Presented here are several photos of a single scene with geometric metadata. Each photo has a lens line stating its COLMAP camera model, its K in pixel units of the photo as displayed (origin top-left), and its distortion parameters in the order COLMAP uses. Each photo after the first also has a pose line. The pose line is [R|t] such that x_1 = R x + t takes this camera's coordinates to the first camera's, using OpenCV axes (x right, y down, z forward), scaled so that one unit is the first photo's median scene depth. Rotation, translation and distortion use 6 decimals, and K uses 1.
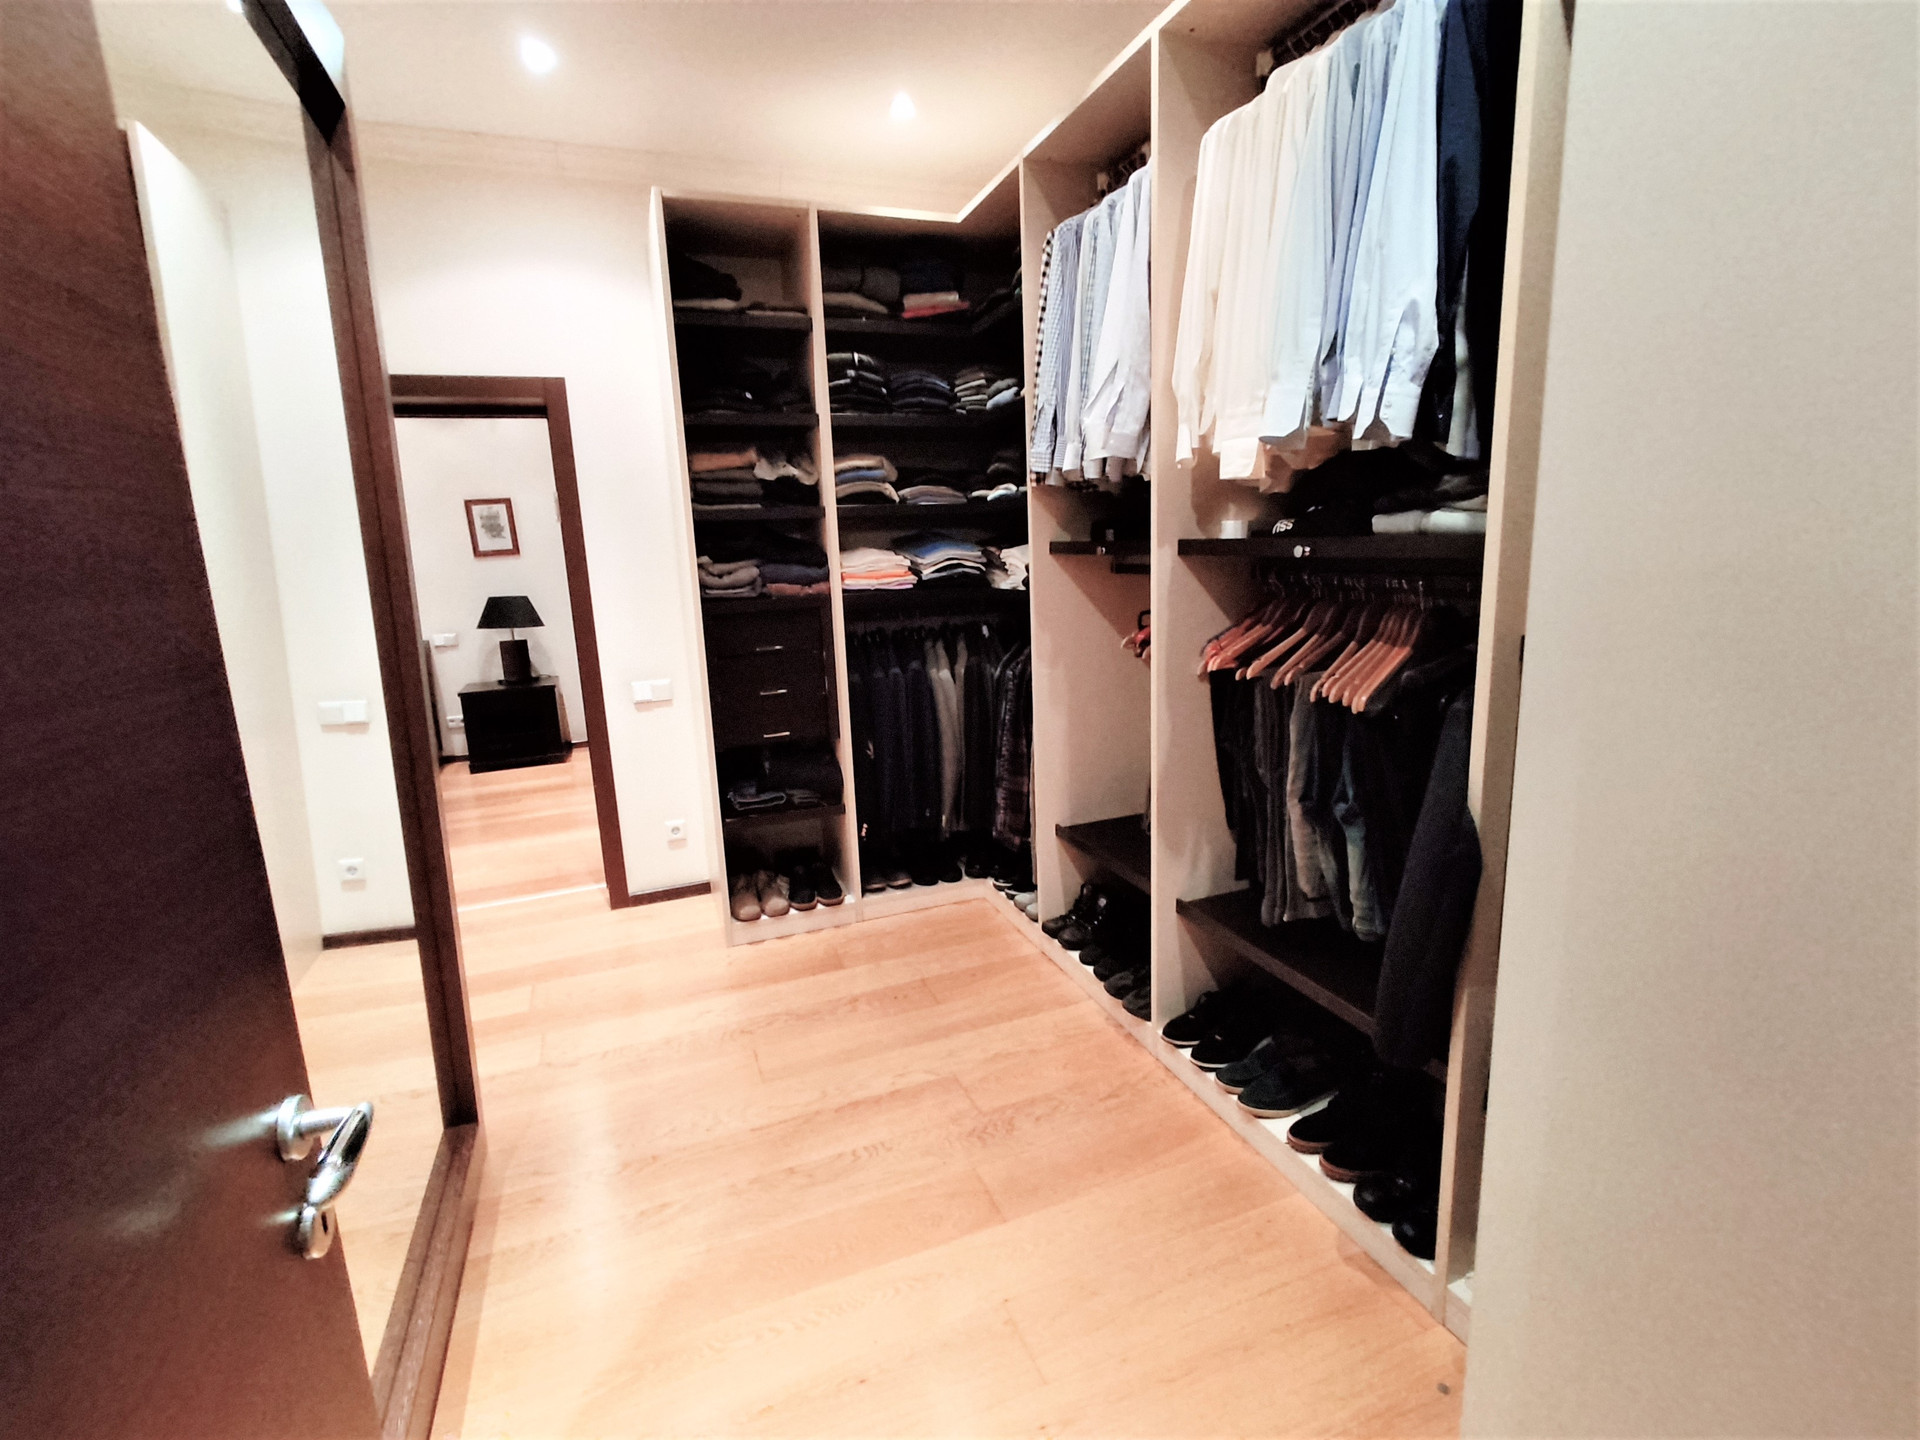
lens RADIAL K [[896.5, 0, 956.0], [0, 896.5, 712.5], [0, 0, 1]] dist [-0.006056, -0.000670]
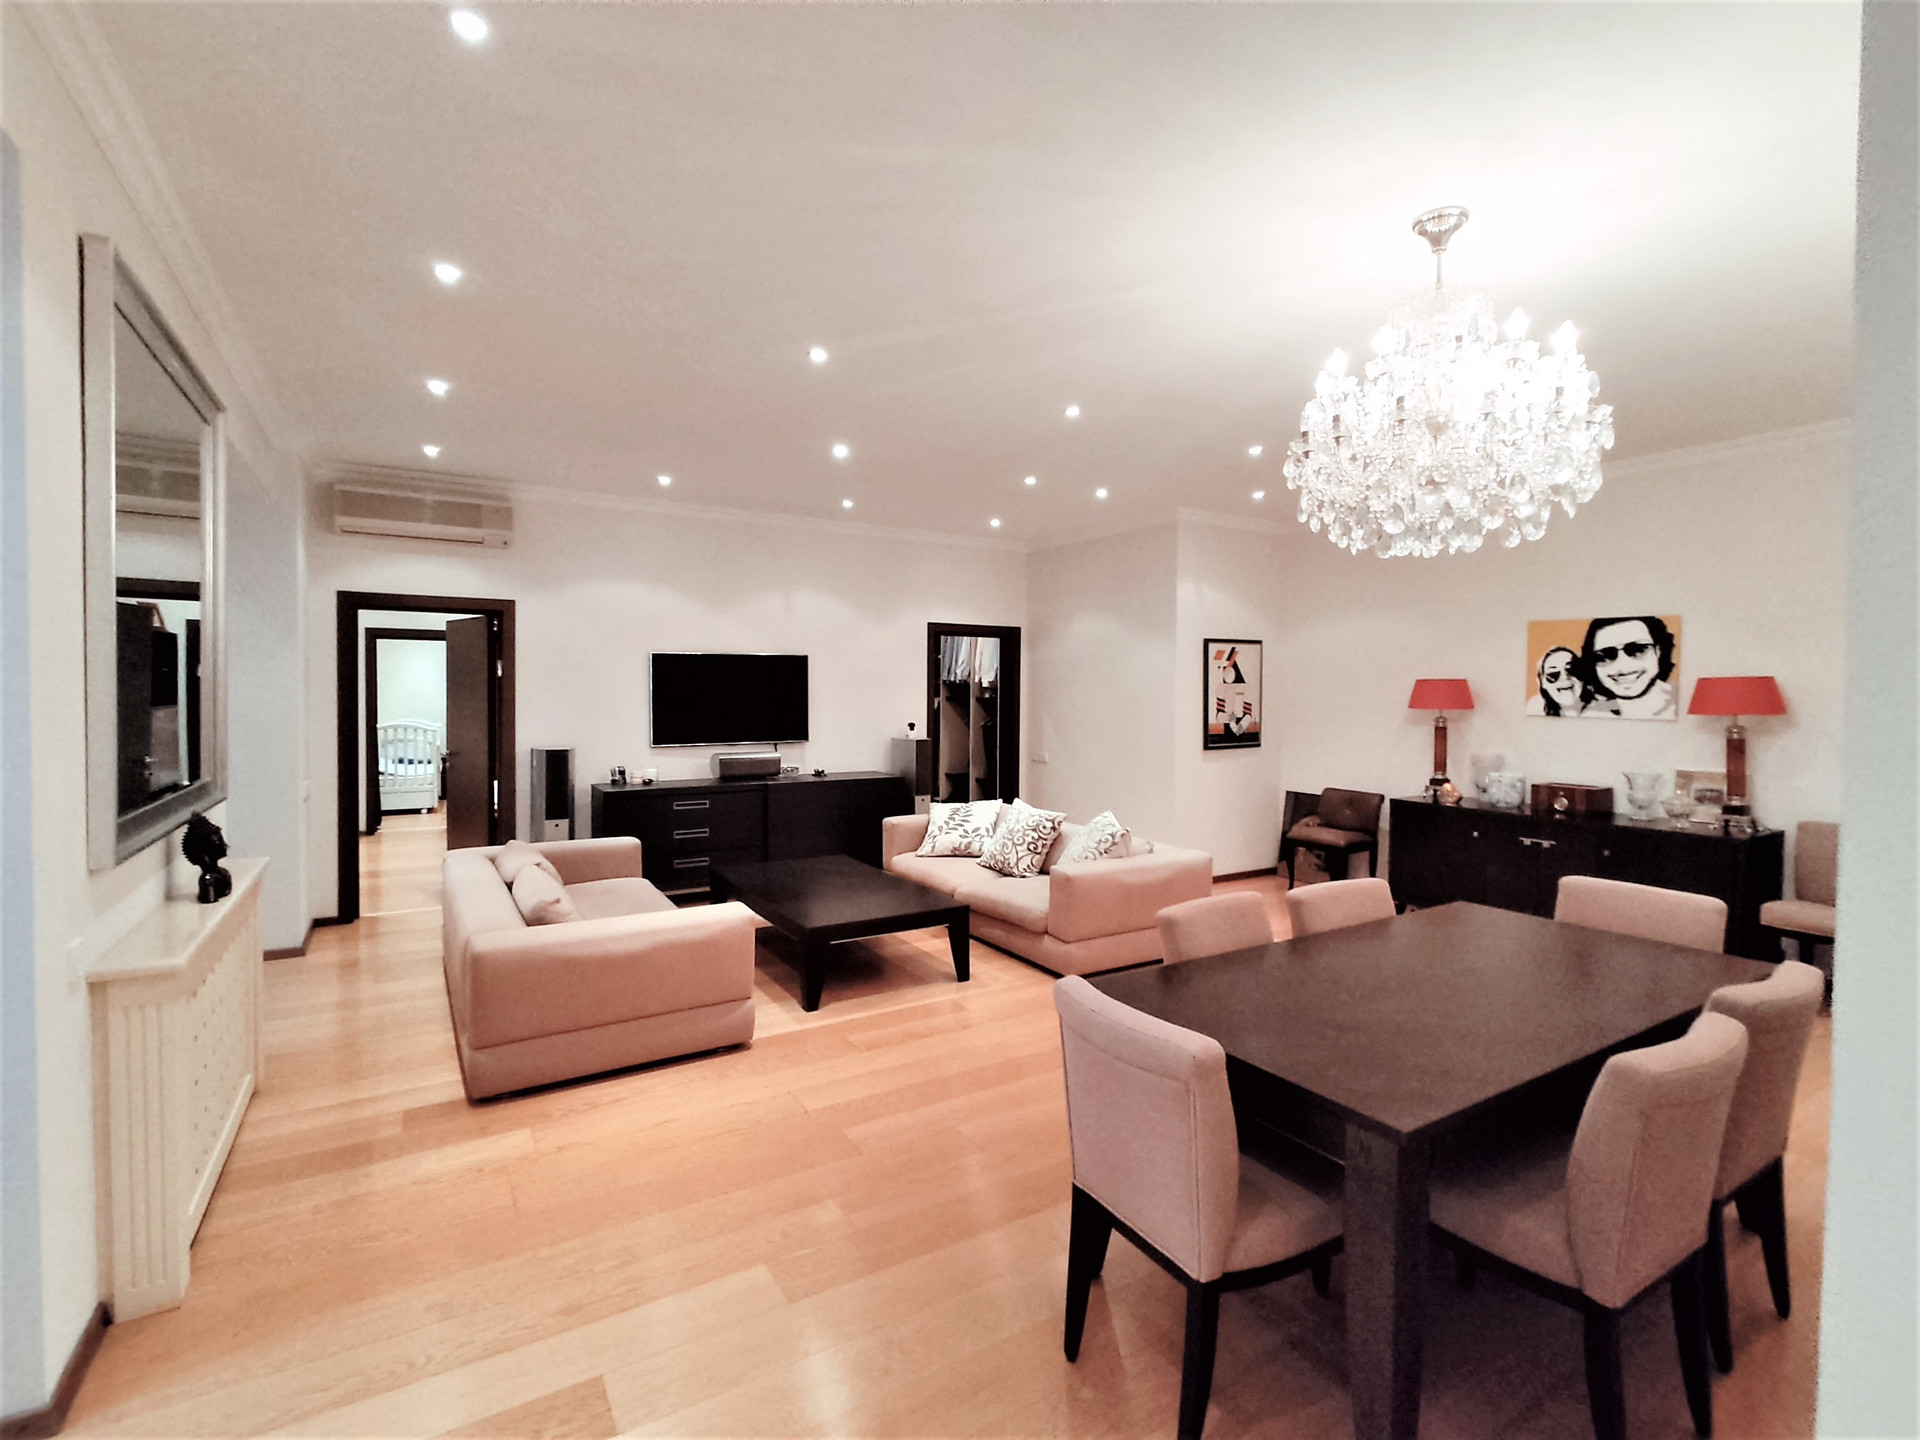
lens RADIAL K [[882.4, 0, 951.7], [0, 882.4, 712.2], [0, 0, 1]] dist [-0.003294, 0.000188]
pose [[0.983383, 0.047630, 0.175184, -0.615198], [-0.016134, 0.984080, -0.176995, 0.634264], [-0.180825, 0.171227, 0.968495, -3.101475]]
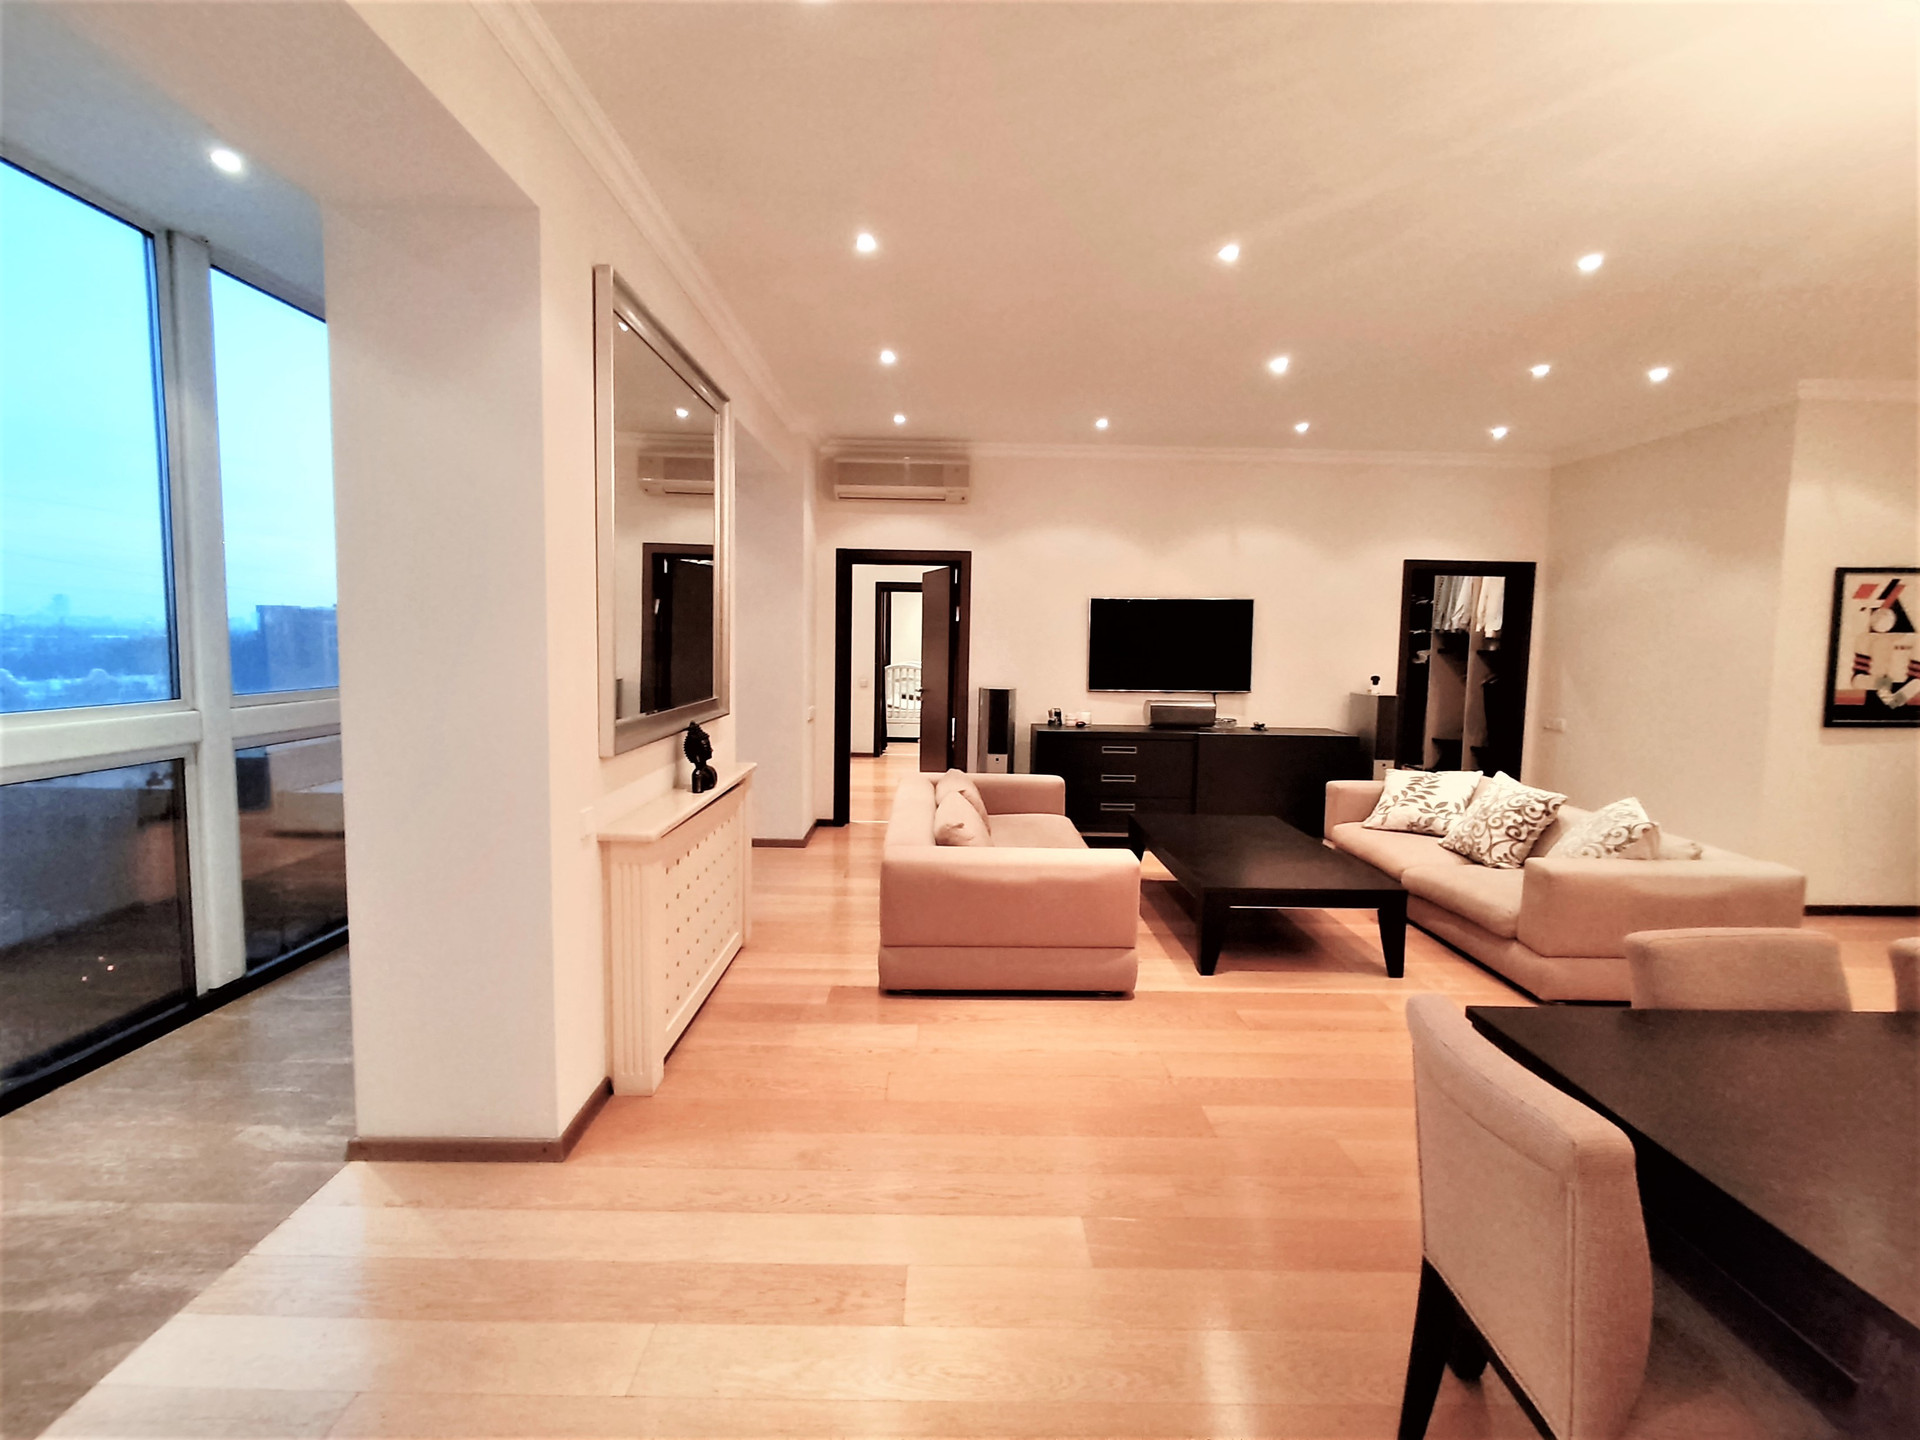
lens RADIAL K [[879.7, 0, 952.5], [0, 879.7, 710.9], [0, 0, 1]] dist [-0.003662, -0.001272]
pose [[0.931805, 0.091118, -0.351335, -0.465185], [-0.128827, 0.987979, -0.085445, 0.627193], [0.339326, 0.124879, 0.932343, -3.007805]]
